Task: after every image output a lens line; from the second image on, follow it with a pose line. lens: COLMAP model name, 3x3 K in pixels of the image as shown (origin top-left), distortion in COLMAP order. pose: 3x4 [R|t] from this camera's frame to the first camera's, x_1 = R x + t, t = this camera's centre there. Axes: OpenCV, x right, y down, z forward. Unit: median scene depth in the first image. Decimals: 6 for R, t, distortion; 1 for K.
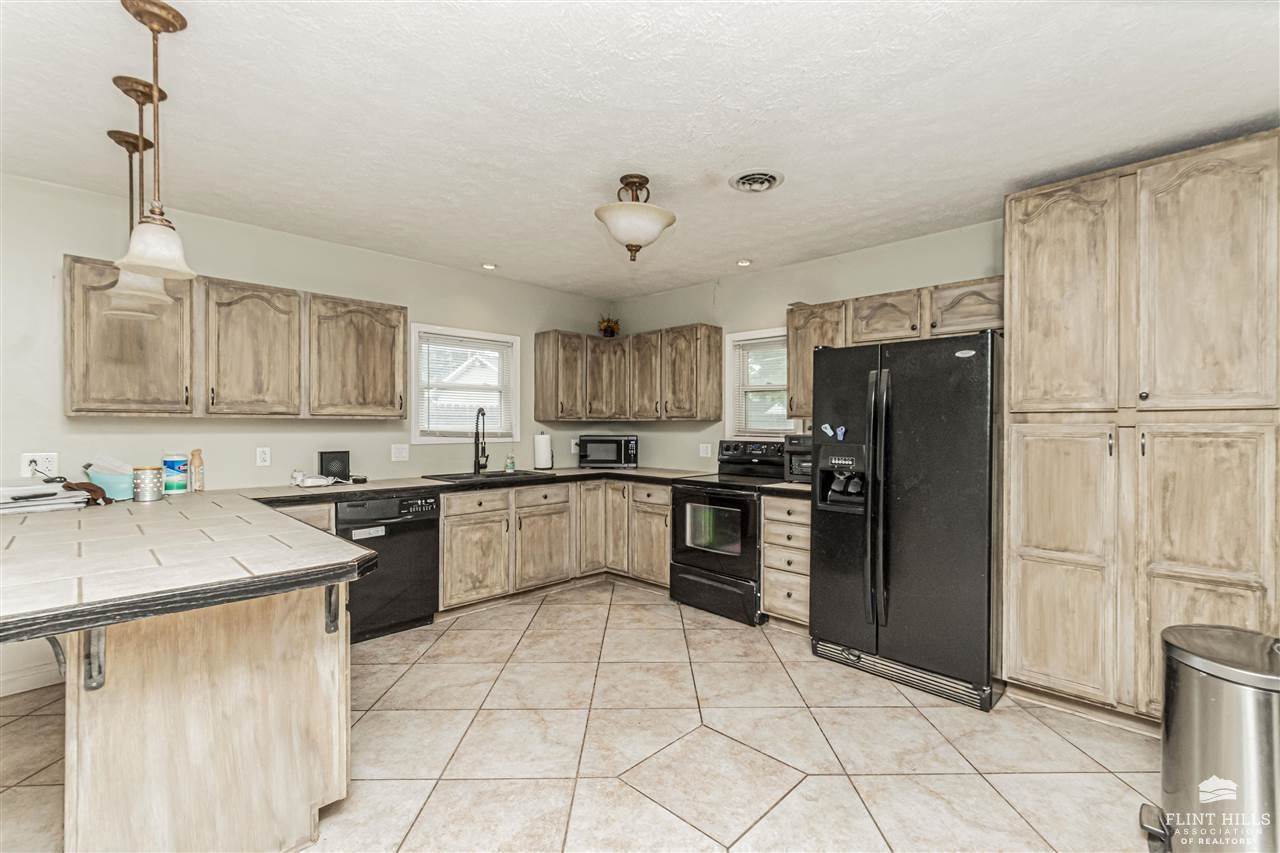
lens RADIAL K [[567.6, 0, 658.8], [0, 567.6, 425.7], [0, 0, 1]] dist [-0.000465, 0.001767]
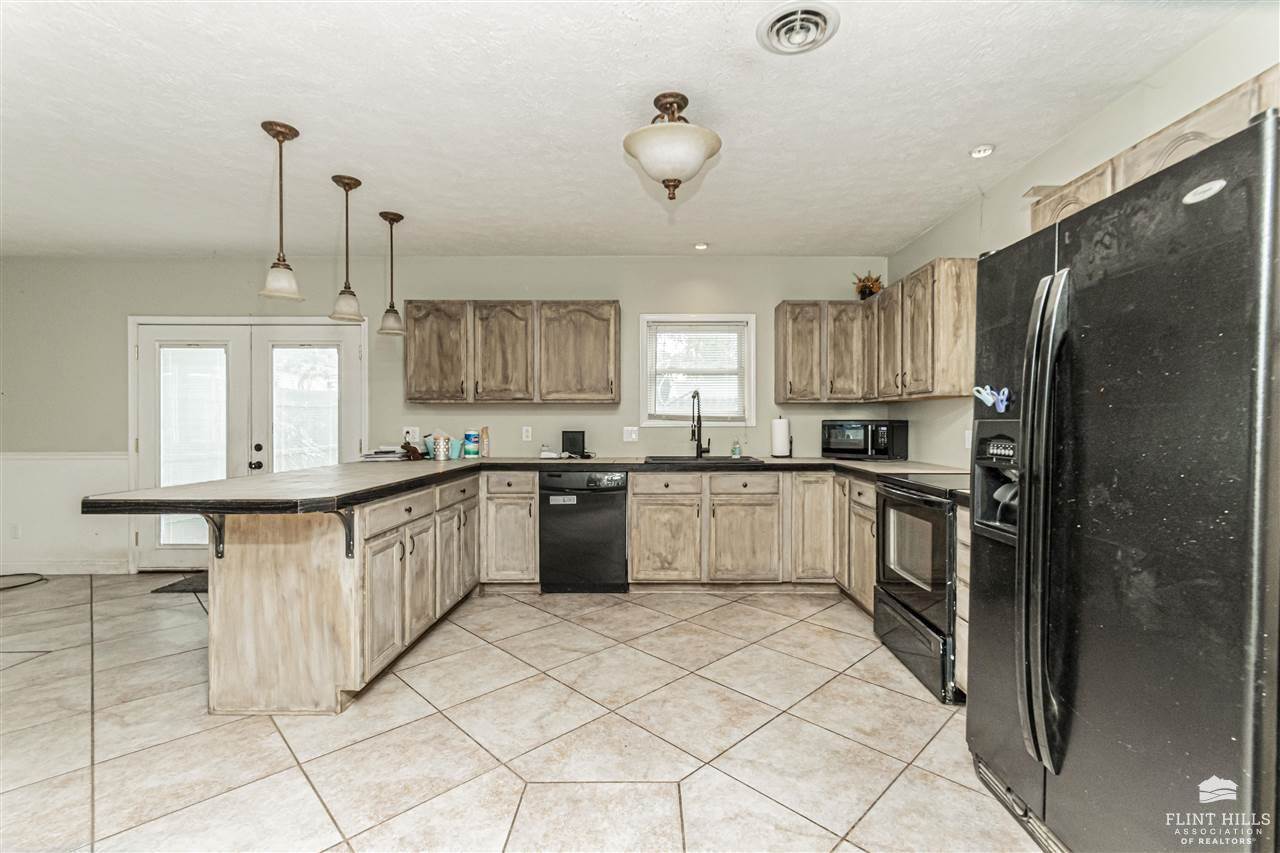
lens RADIAL K [[567.6, 0, 653.9], [0, 567.6, 422.7], [0, 0, 1]] dist [-0.000465, 0.001767]
pose [[0.689529, -0.001961, -0.724255, 0.420054], [0.001247, 0.999998, -0.001520, 0.030642], [0.724257, 0.000145, 0.689531, 0.309579]]
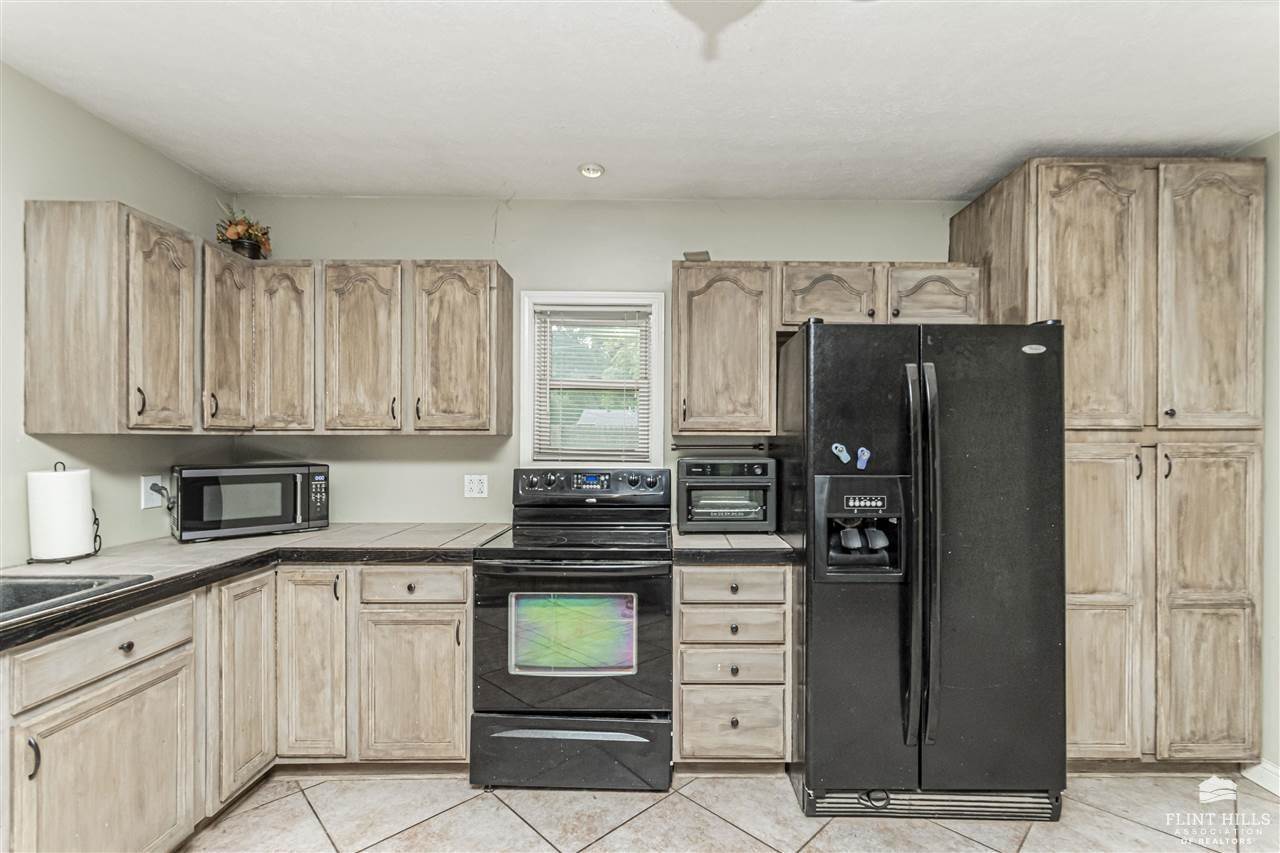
lens RADIAL K [[567.6, 0, 670.1], [0, 567.6, 436.5], [0, 0, 1]] dist [-0.000465, 0.001767]
pose [[0.719615, -0.000623, 0.694373, -0.235579], [0.000258, 1.000000, 0.000631, -0.009935], [-0.694373, -0.000275, 0.719615, 0.586859]]
